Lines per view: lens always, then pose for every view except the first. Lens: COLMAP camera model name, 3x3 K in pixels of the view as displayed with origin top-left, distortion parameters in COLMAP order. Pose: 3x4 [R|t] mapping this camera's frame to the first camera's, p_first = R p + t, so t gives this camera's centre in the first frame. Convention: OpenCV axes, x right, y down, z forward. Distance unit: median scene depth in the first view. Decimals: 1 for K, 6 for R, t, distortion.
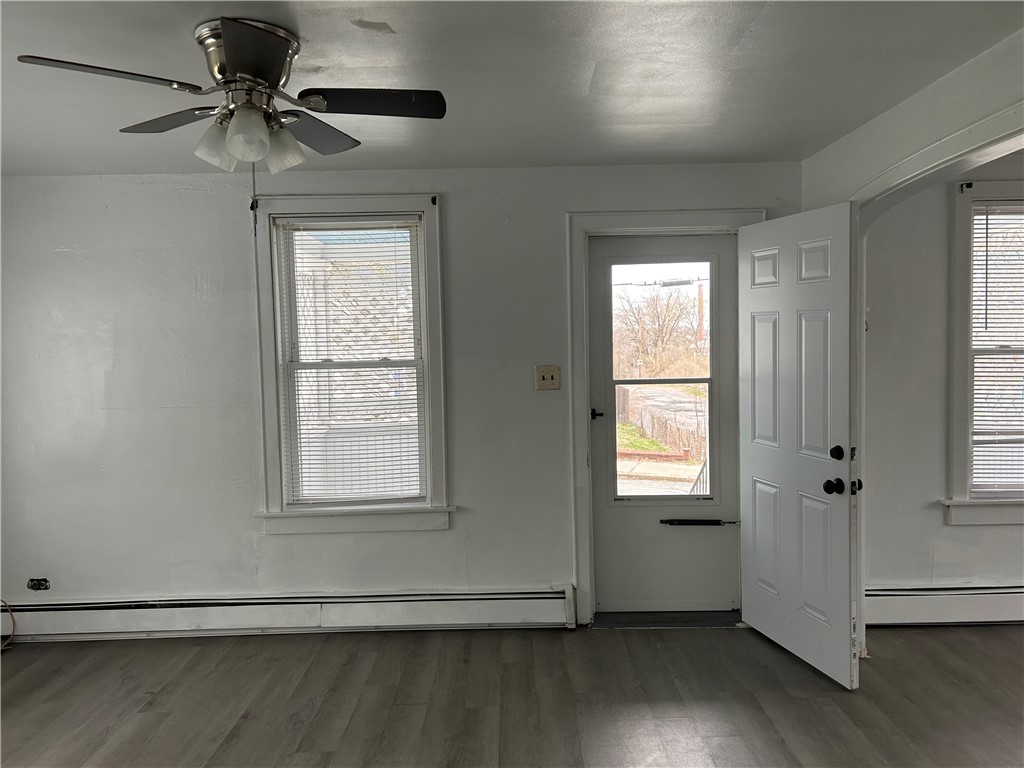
lens RADIAL K [[768.7, 0, 508.0], [0, 768.7, 372.9], [0, 0, 1]] dist [0.053867, -0.057586]
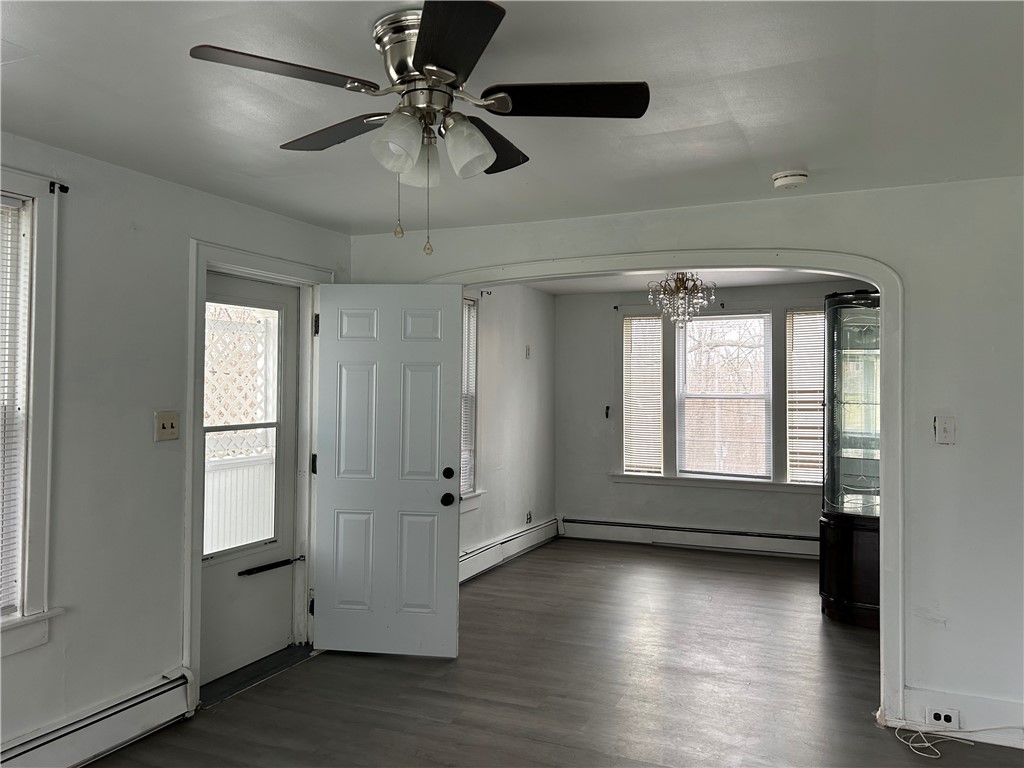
lens RADIAL K [[768.7, 0, 511.7], [0, 768.7, 372.9], [0, 0, 1]] dist [0.053867, -0.057586]
pose [[0.402977, 0.034692, 0.914552, -0.583227], [0.032349, 0.998117, -0.052116, 0.004907], [-0.914638, 0.050587, 0.401096, 0.307808]]
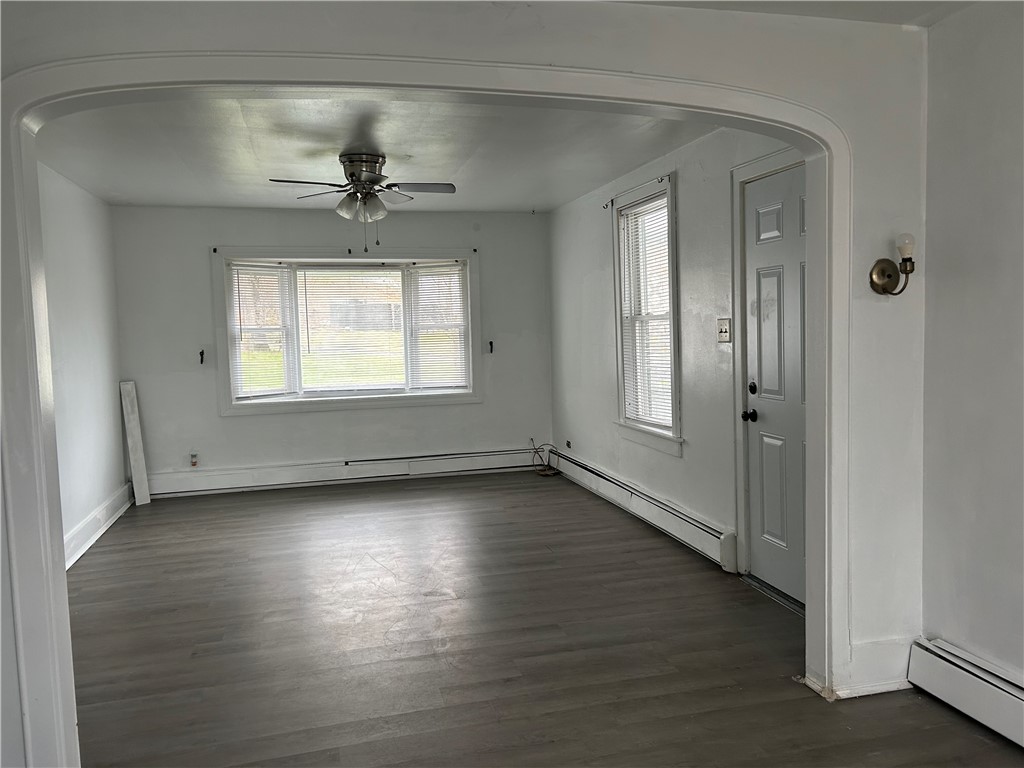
lens RADIAL K [[768.7, 0, 521.5], [0, 768.7, 375.8], [0, 0, 1]] dist [0.053867, -0.057586]
pose [[0.270477, 0.081356, -0.959283, 0.997632], [-0.025625, 0.996678, 0.077302, -0.006876], [0.962385, 0.003673, 0.271664, 0.451145]]
